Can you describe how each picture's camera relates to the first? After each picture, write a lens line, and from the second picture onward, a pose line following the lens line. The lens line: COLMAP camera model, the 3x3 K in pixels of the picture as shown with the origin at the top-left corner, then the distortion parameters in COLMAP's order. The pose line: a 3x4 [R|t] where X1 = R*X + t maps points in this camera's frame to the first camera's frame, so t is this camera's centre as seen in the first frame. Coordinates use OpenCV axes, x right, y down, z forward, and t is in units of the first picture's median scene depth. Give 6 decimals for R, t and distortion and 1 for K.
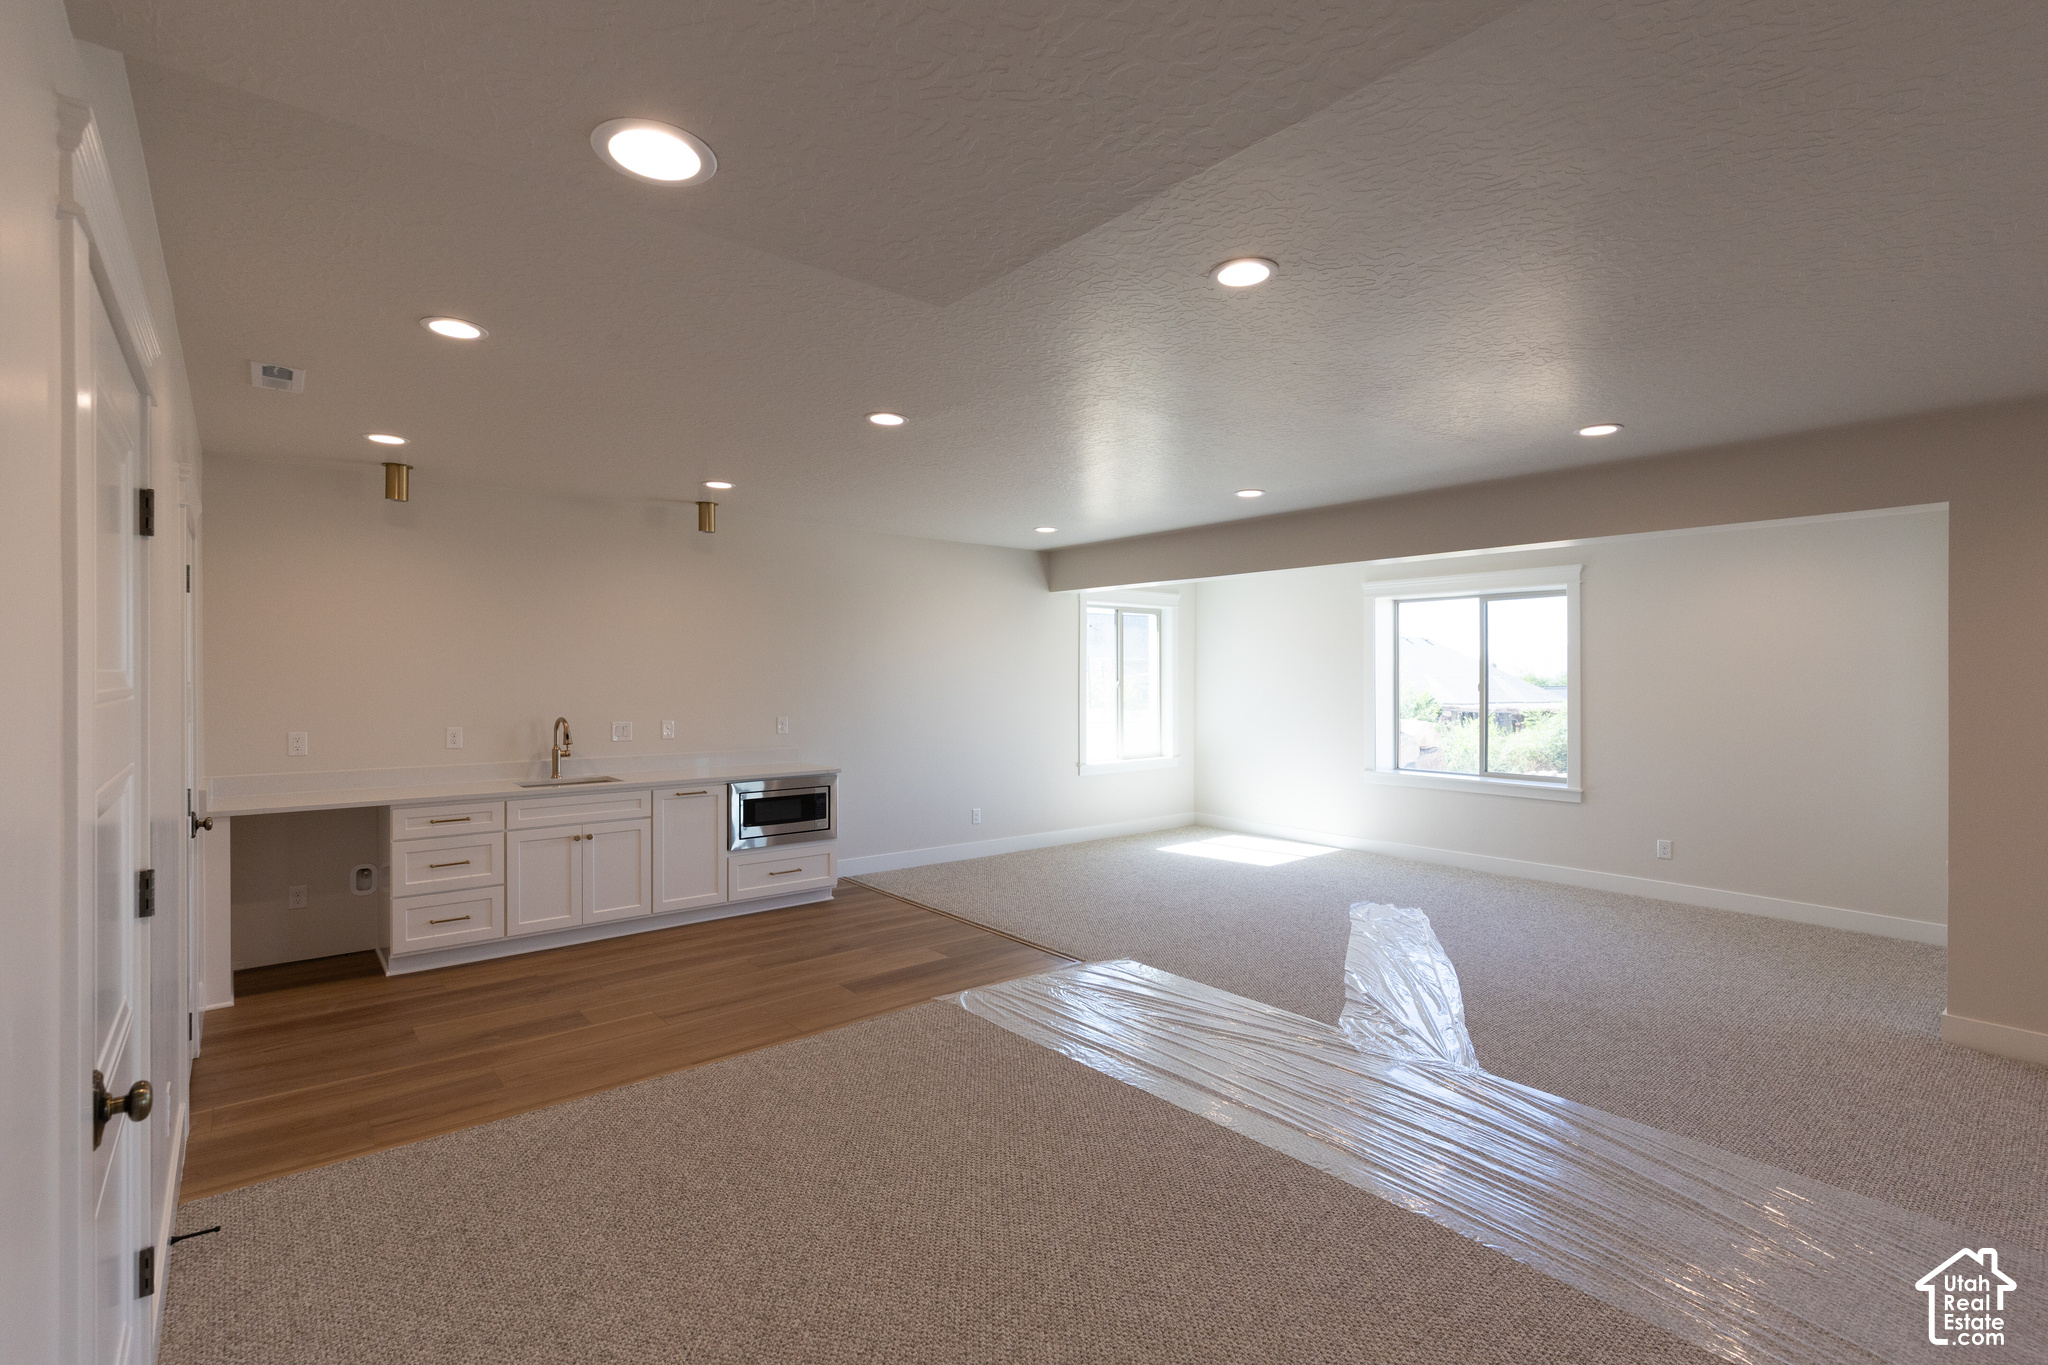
lens RADIAL K [[916.1, 0, 1024.0], [0, 916.1, 682.5], [0, 0, 1]] dist [0.001224, 0.000118]
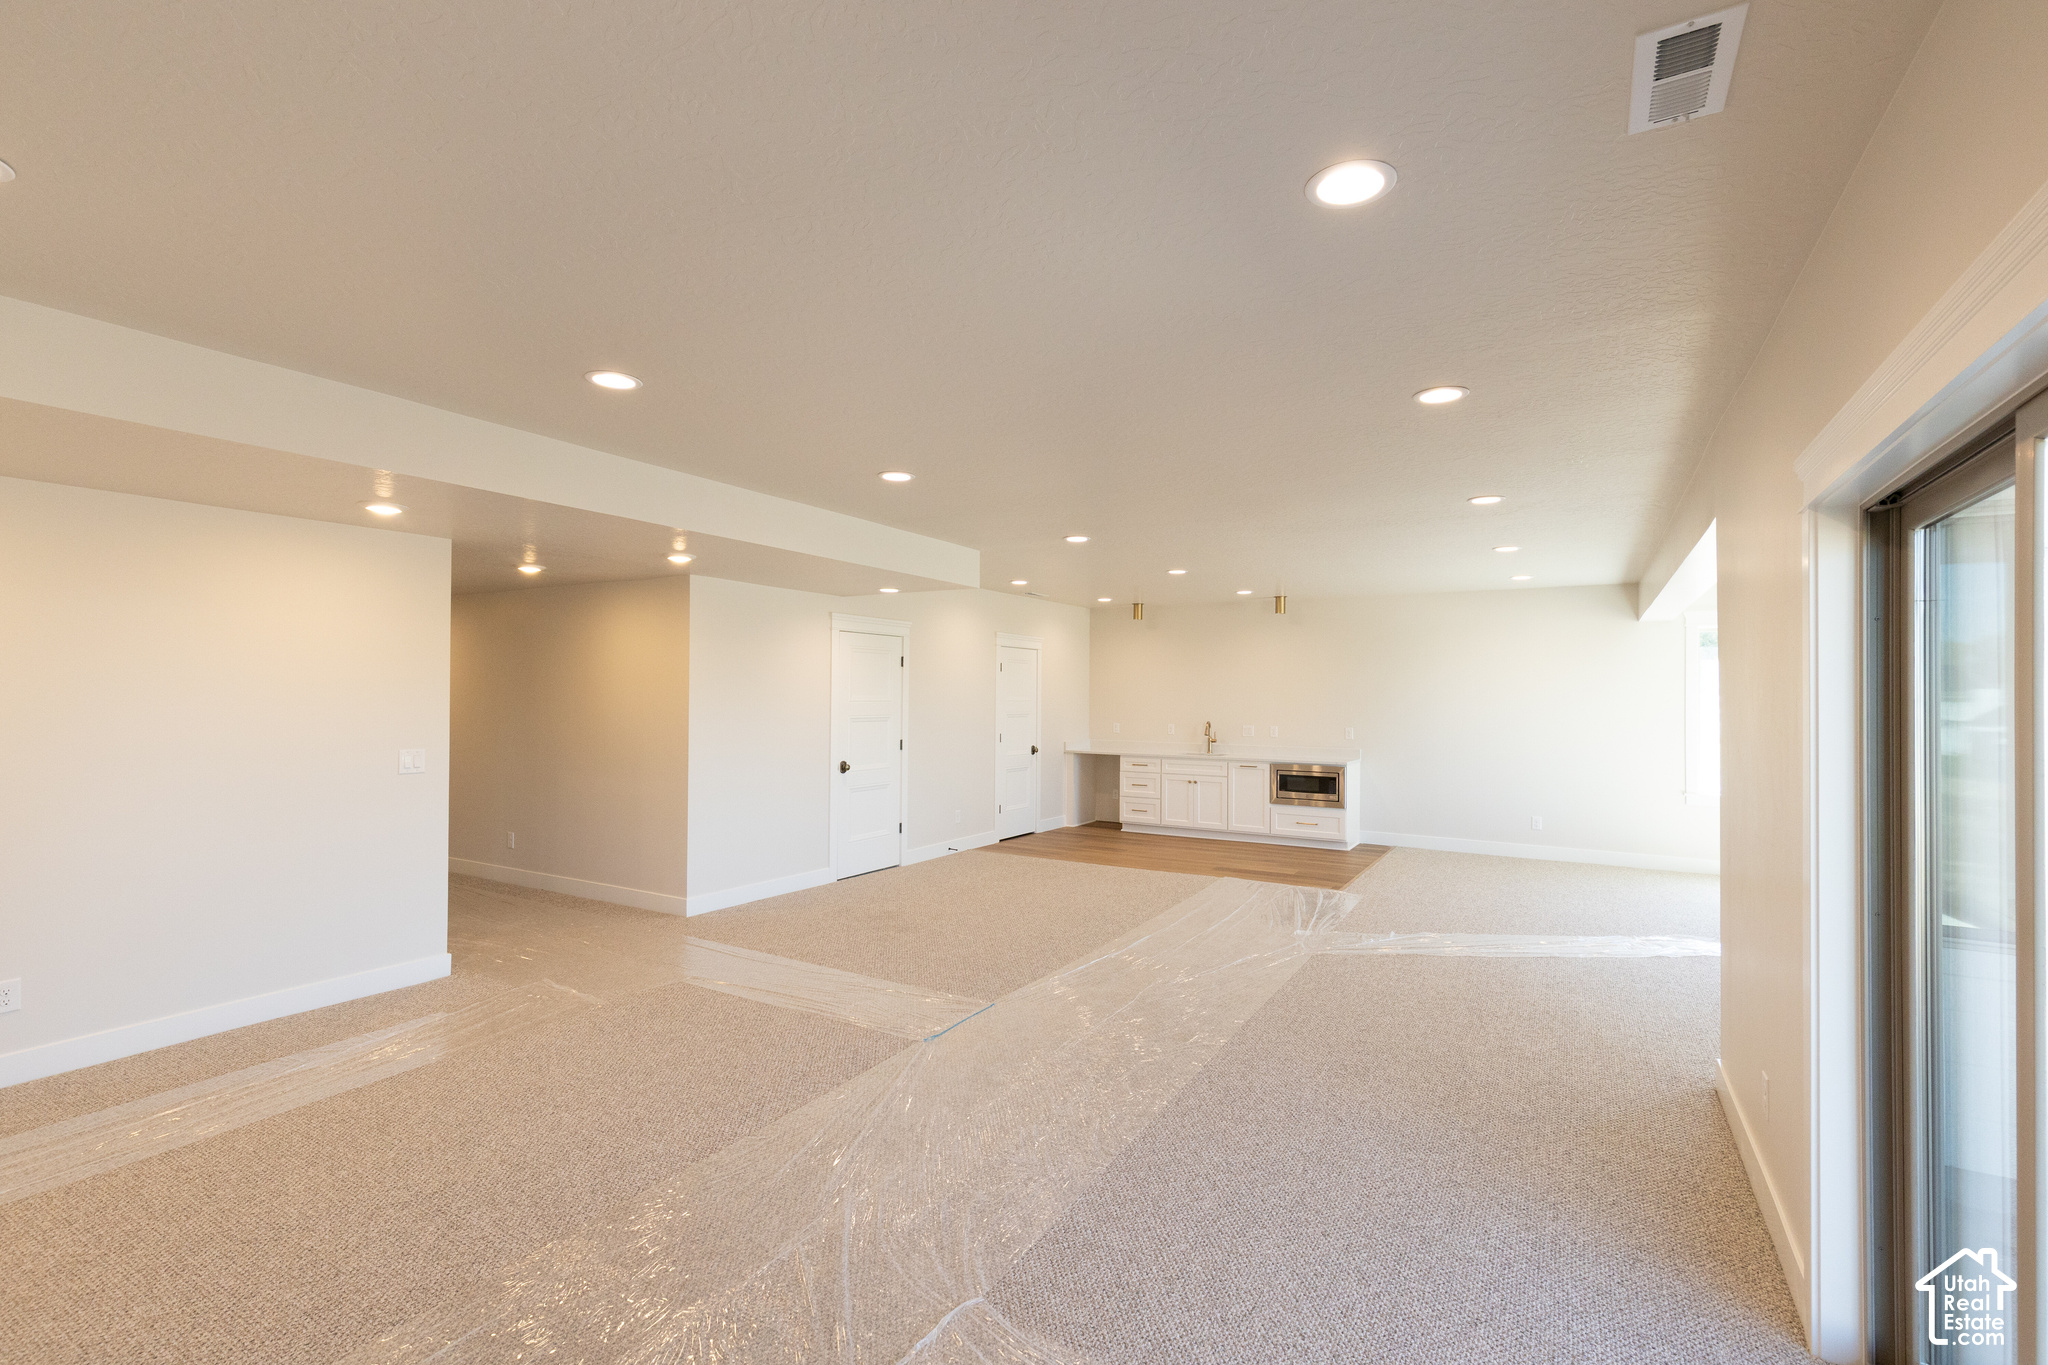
lens RADIAL K [[928.3, 0, 1024.0], [0, 928.3, 682.5], [0, 0, 1]] dist [0.004013, 0.000676]
pose [[0.327327, -0.012006, -0.944835, 1.278132], [-0.011498, 0.999795, -0.016687, -0.005613], [0.944841, 0.016326, 0.327122, 0.010709]]
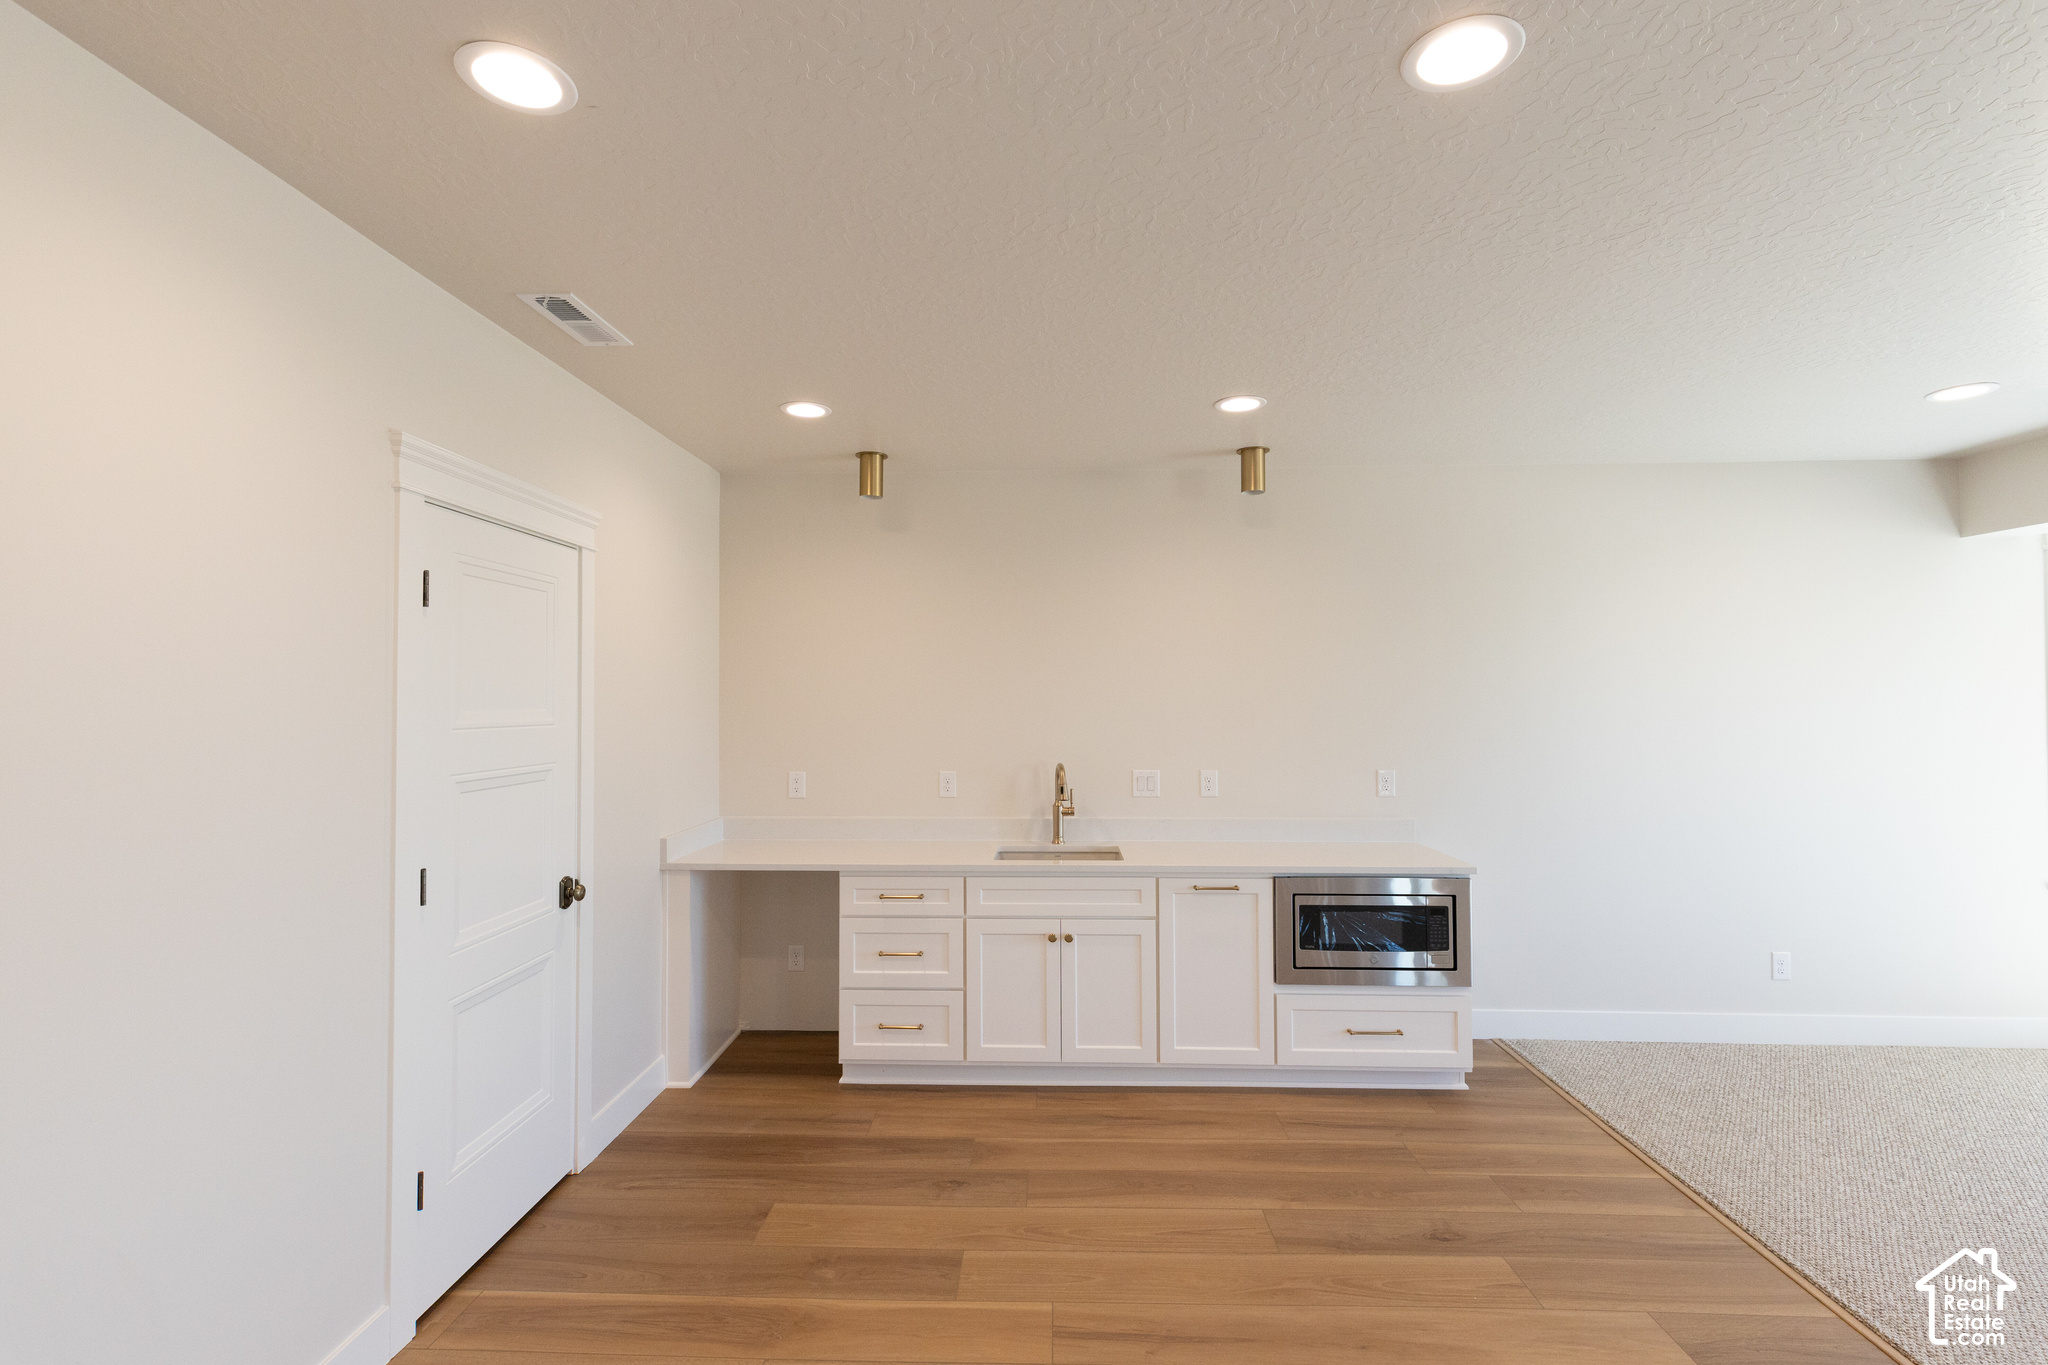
lens RADIAL K [[928.3, 0, 1024.0], [0, 928.3, 682.5], [0, 0, 1]] dist [0.004013, 0.000676]
pose [[0.743777, -0.015843, -0.668240, -0.022357], [0.000081, 0.999721, -0.023611, -0.010335], [0.668428, 0.017507, 0.743571, 0.450033]]
